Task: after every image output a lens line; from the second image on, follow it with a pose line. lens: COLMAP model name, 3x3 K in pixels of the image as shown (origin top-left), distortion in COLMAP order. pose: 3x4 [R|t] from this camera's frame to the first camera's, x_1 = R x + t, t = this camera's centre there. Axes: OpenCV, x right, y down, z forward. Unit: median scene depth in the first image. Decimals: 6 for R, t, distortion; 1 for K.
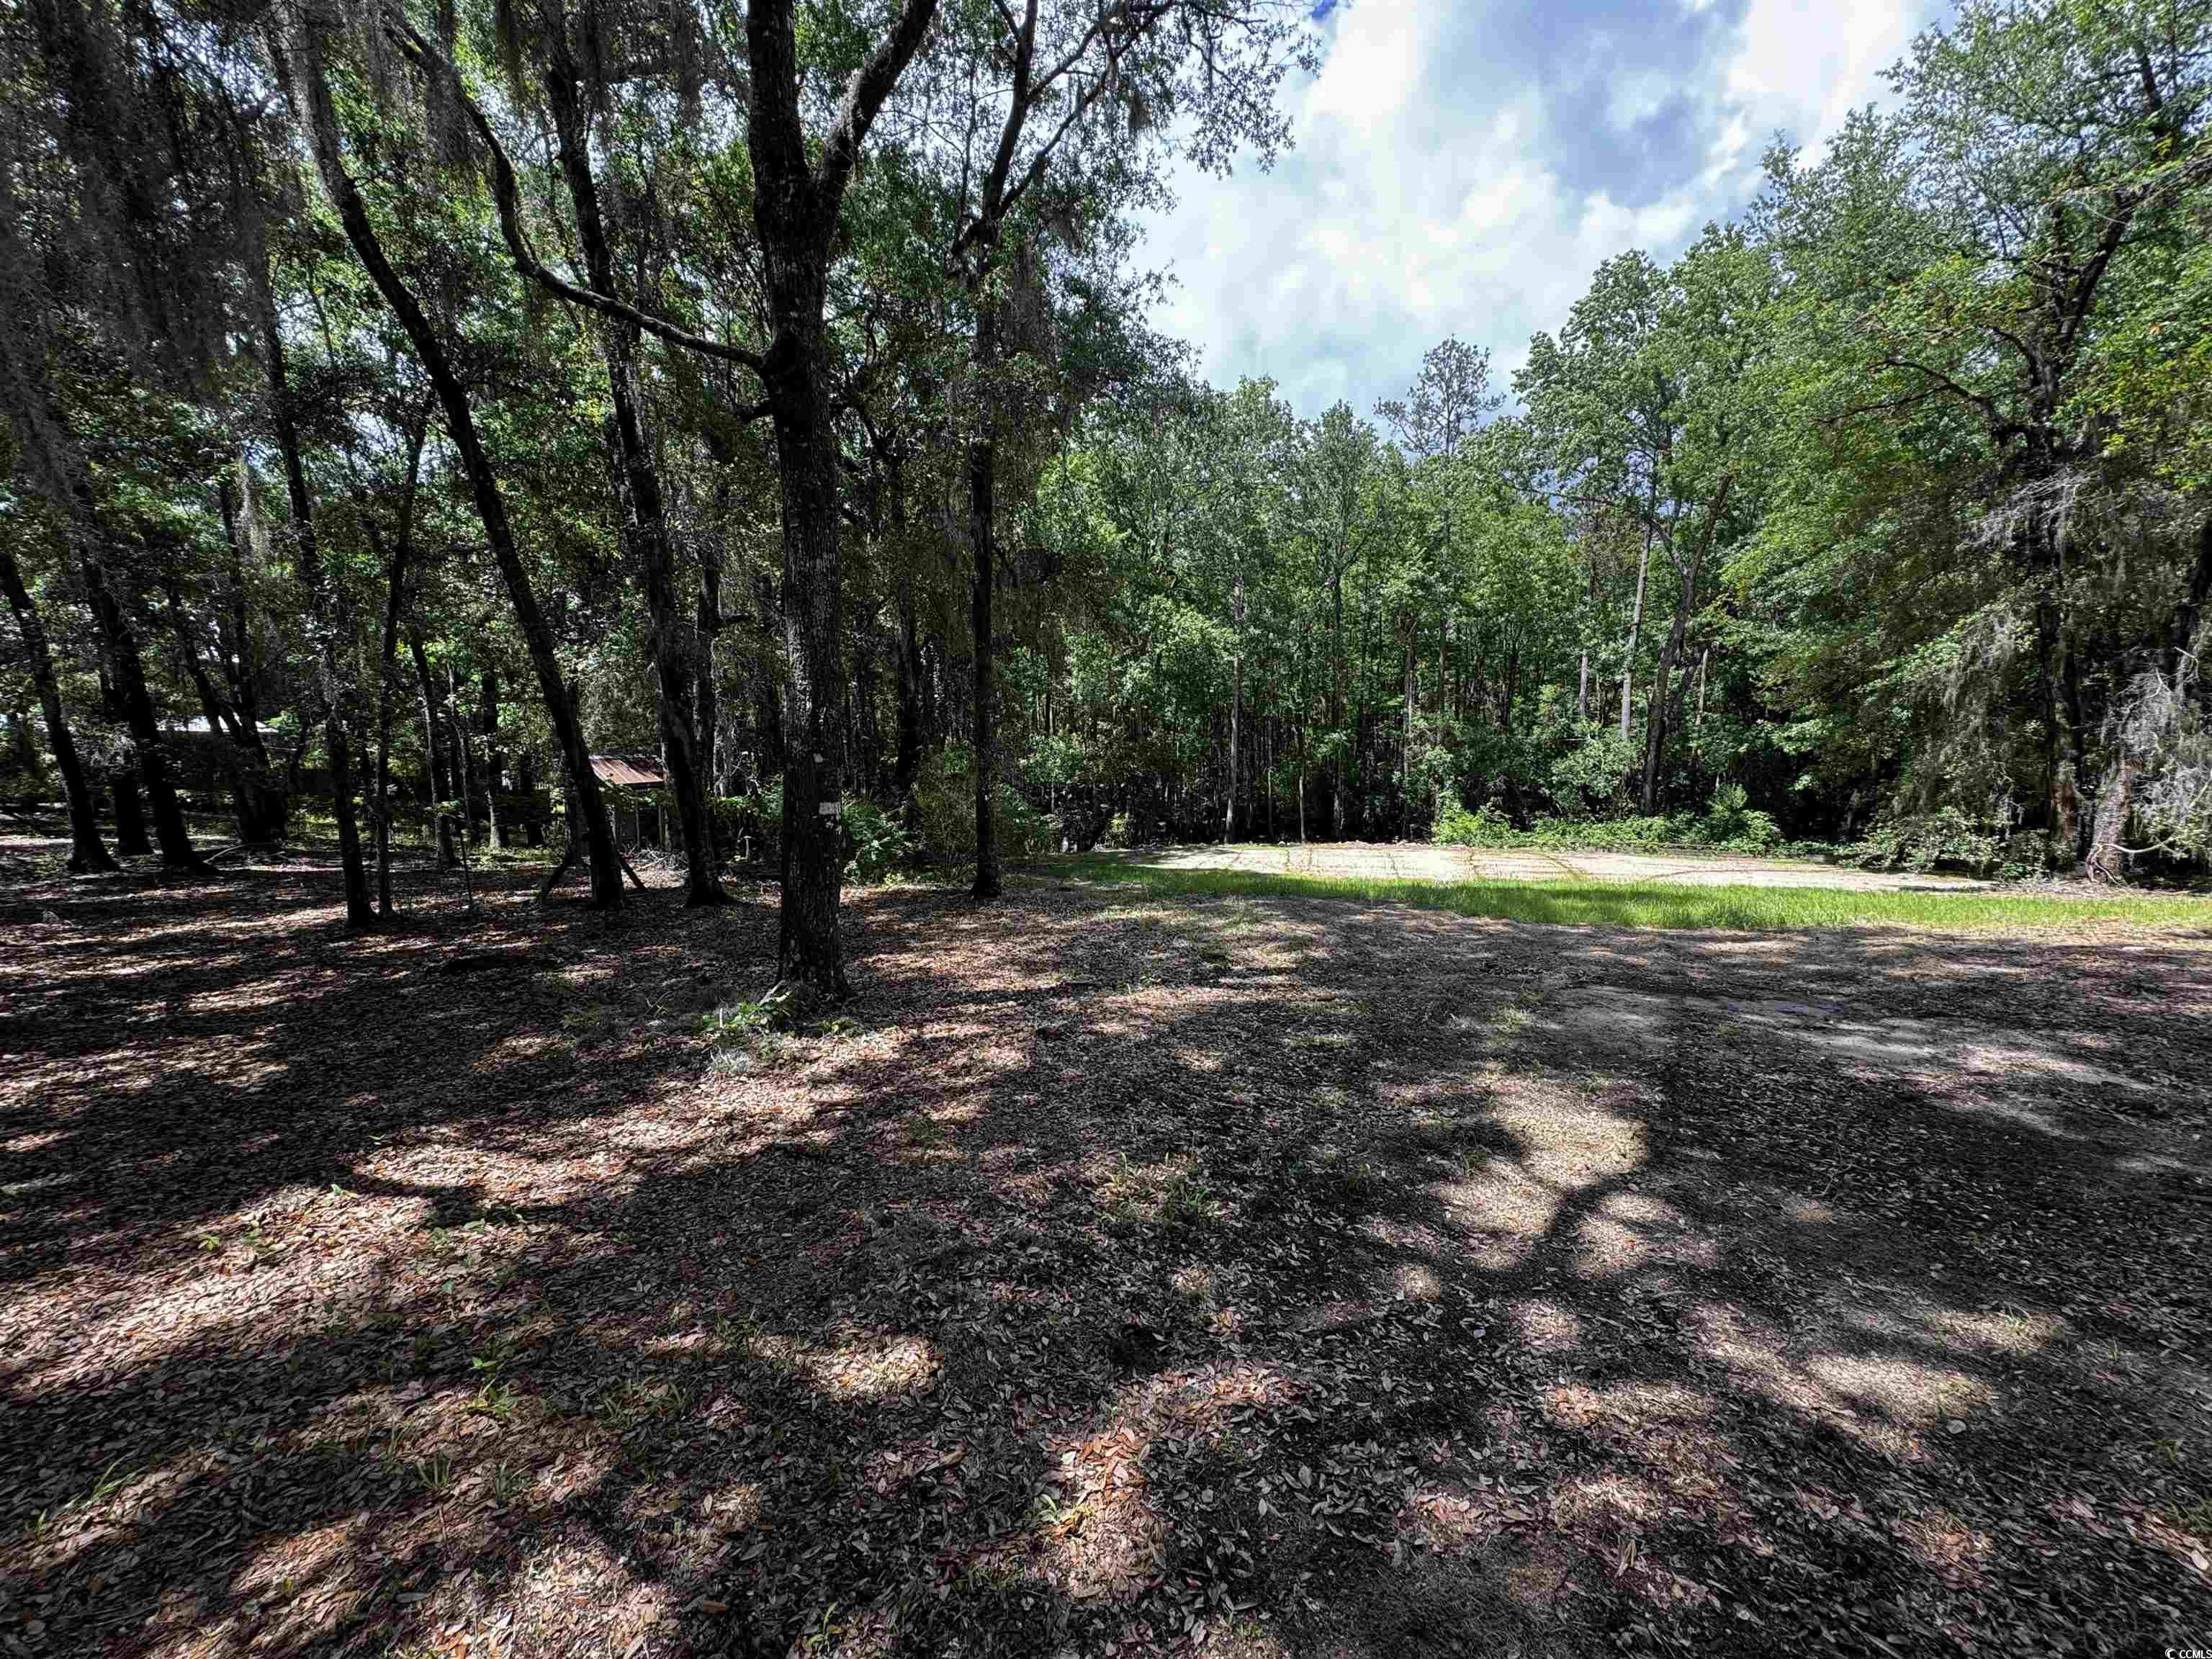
lens RADIAL K [[876.8, 0, 1102.6], [0, 876.8, 829.6], [0, 0, 1]] dist [-0.002529, 0.000393]
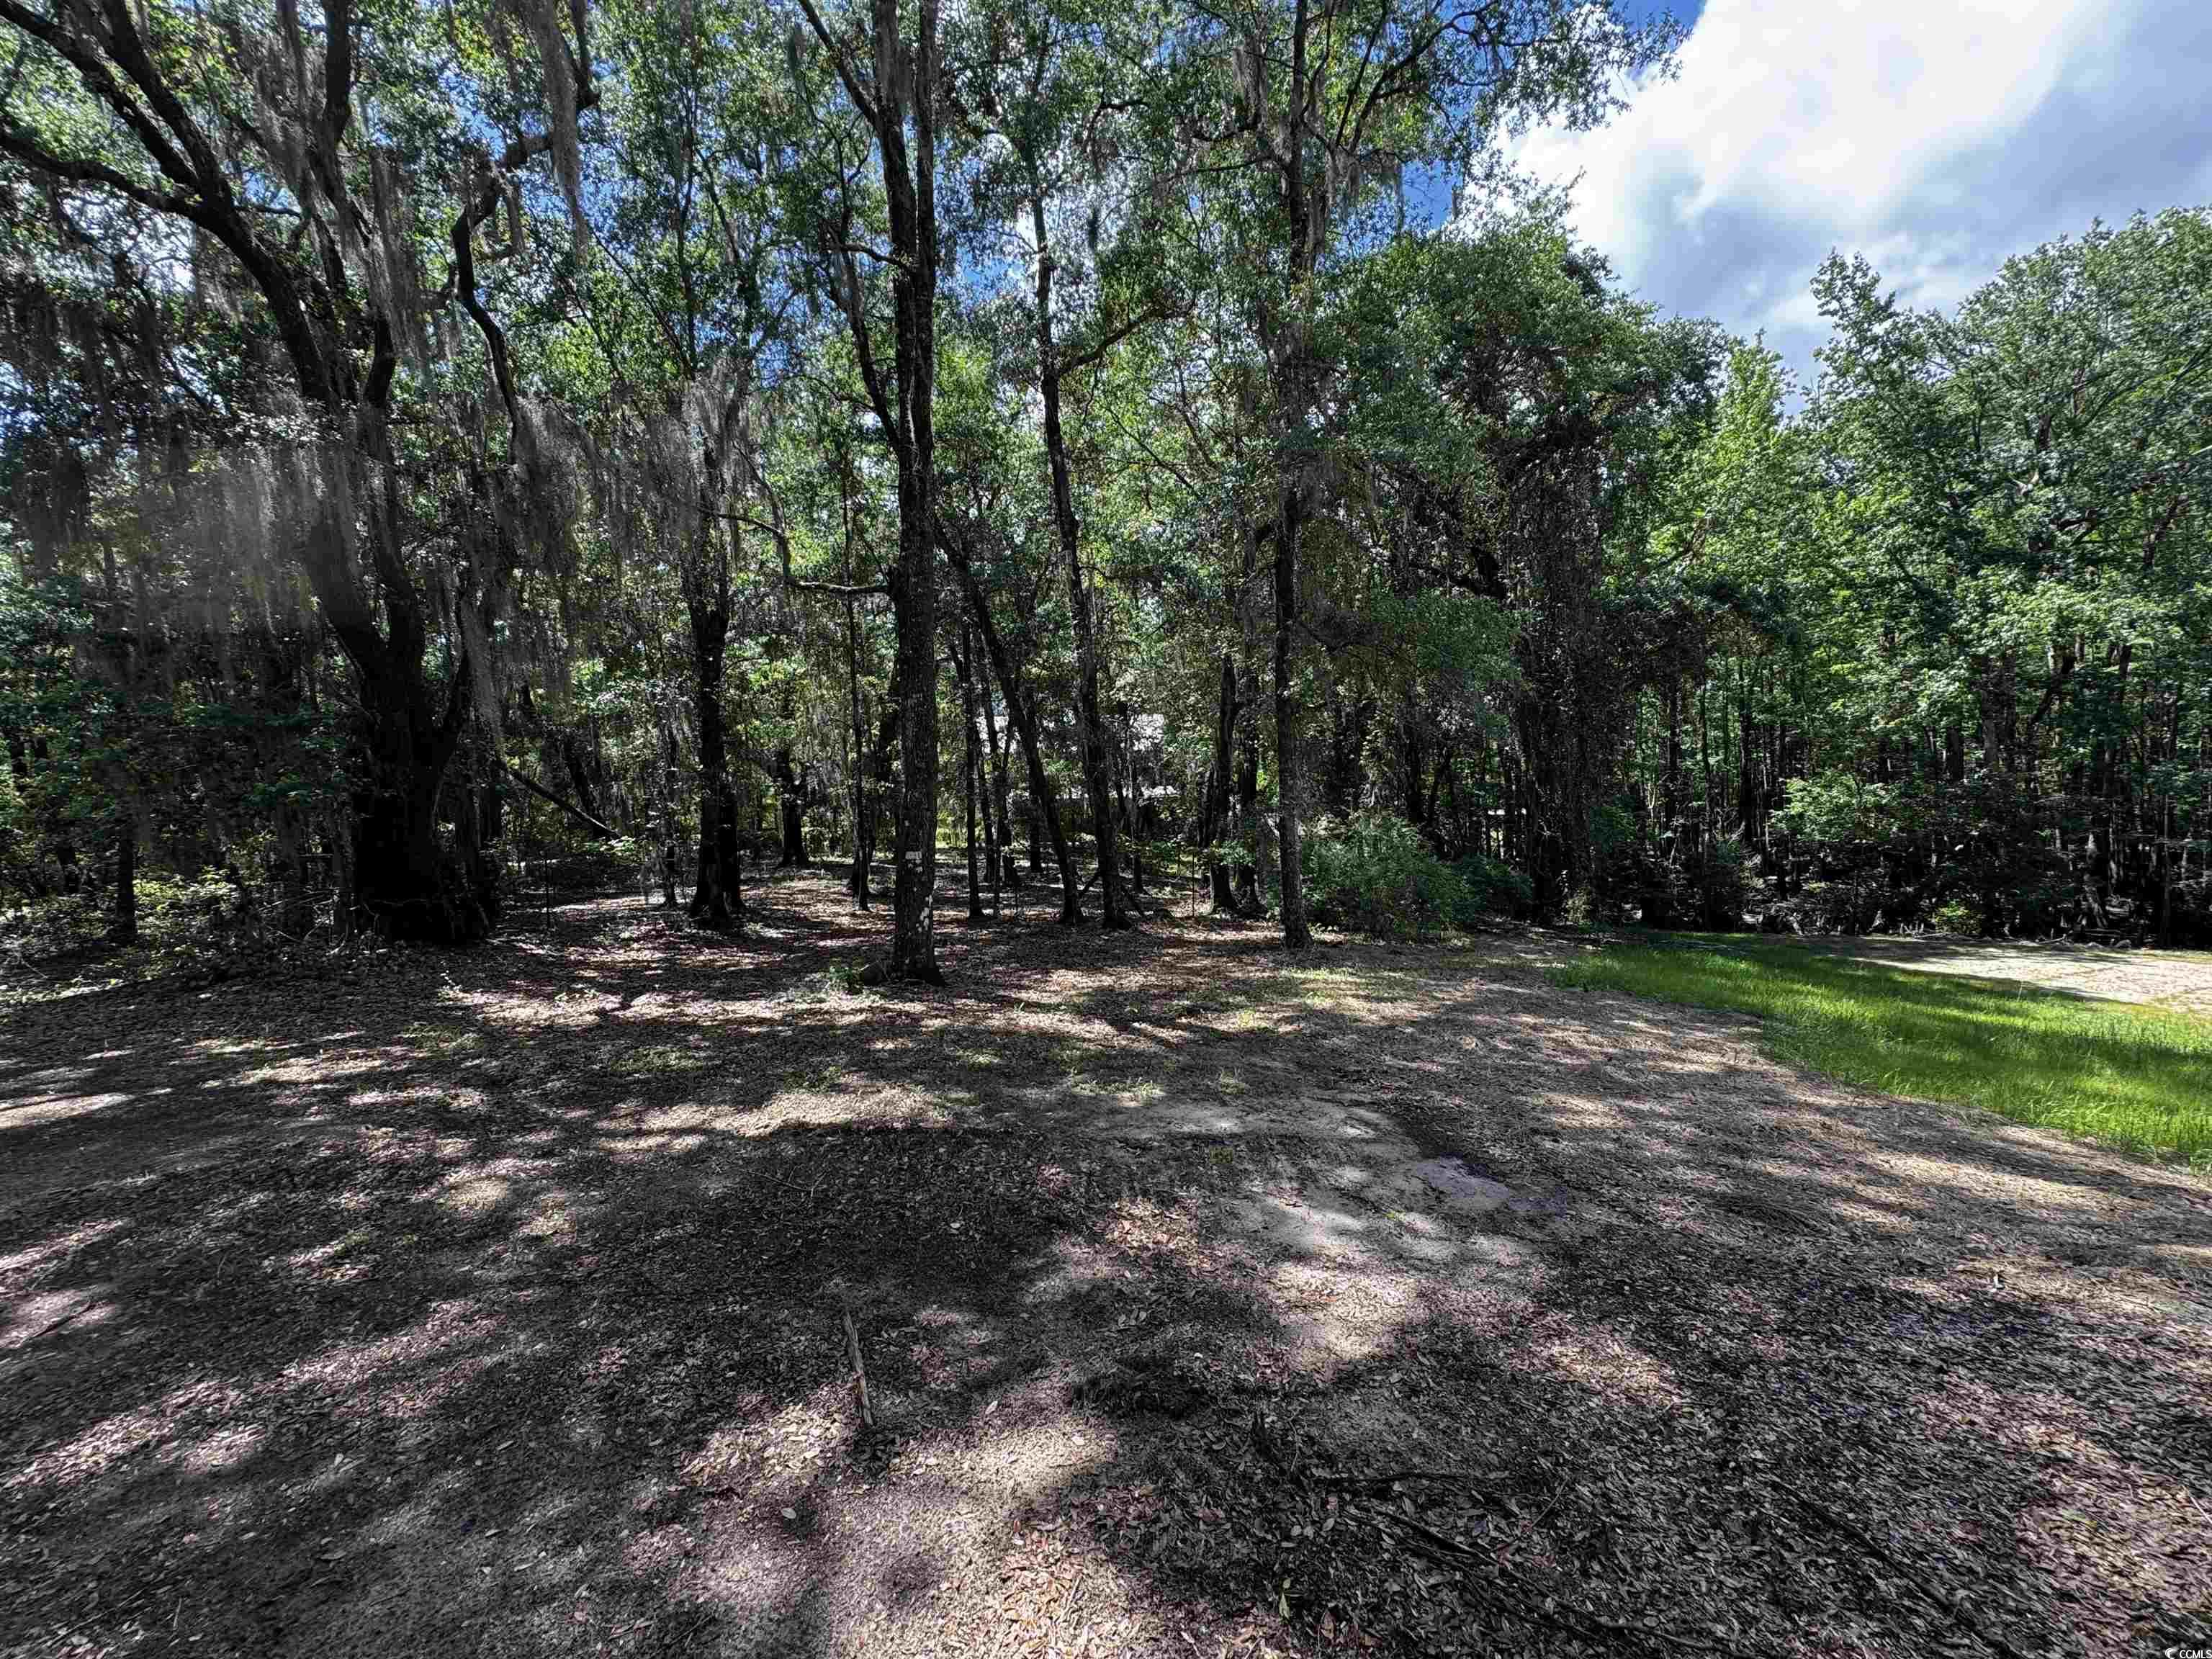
lens RADIAL K [[876.8, 0, 1104.0], [0, 876.8, 831.0], [0, 0, 1]] dist [-0.002529, 0.000393]
pose [[0.593825, 0.008911, -0.804545, 0.464573], [-0.054572, 0.998082, -0.029224, -0.016849], [0.802741, 0.061260, 0.593173, 0.140413]]
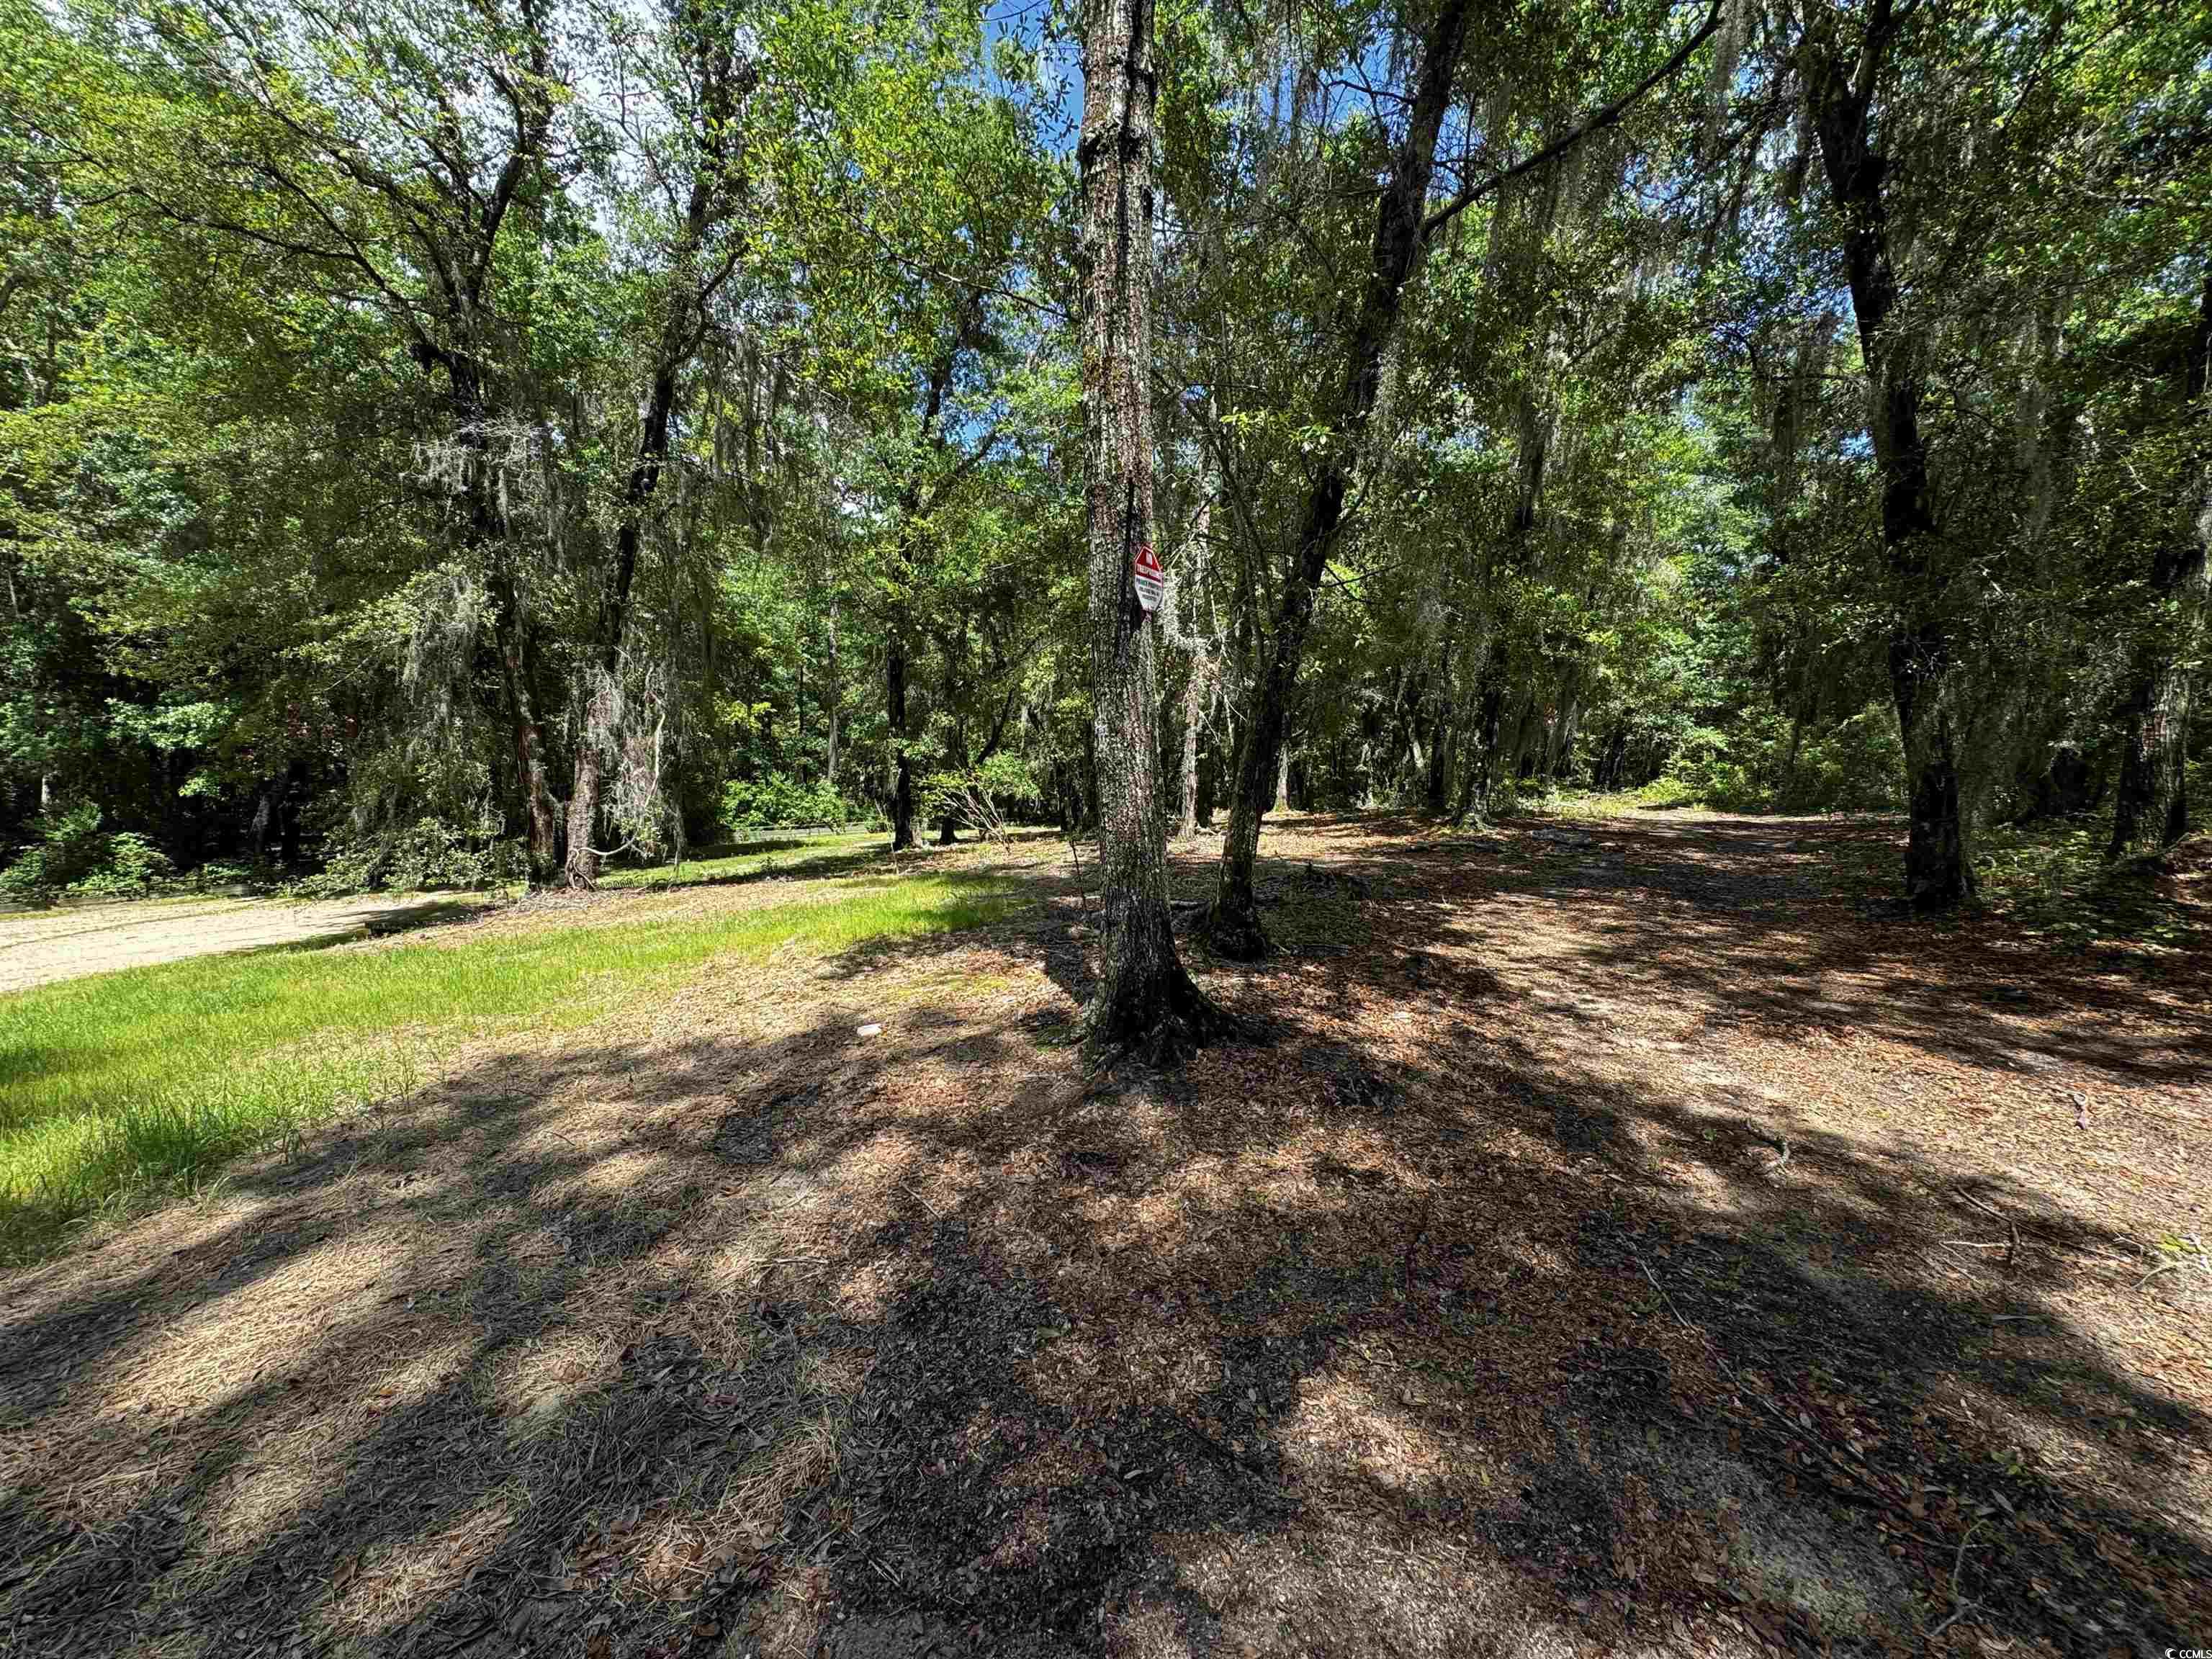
lens RADIAL K [[876.8, 0, 1104.6], [0, 876.8, 828.5], [0, 0, 1]] dist [-0.002529, 0.000393]
pose [[0.078334, -0.074987, 0.994103, 0.251378], [0.077427, 0.994613, 0.068925, -0.025502], [-0.993916, 0.071571, 0.083718, 0.355474]]
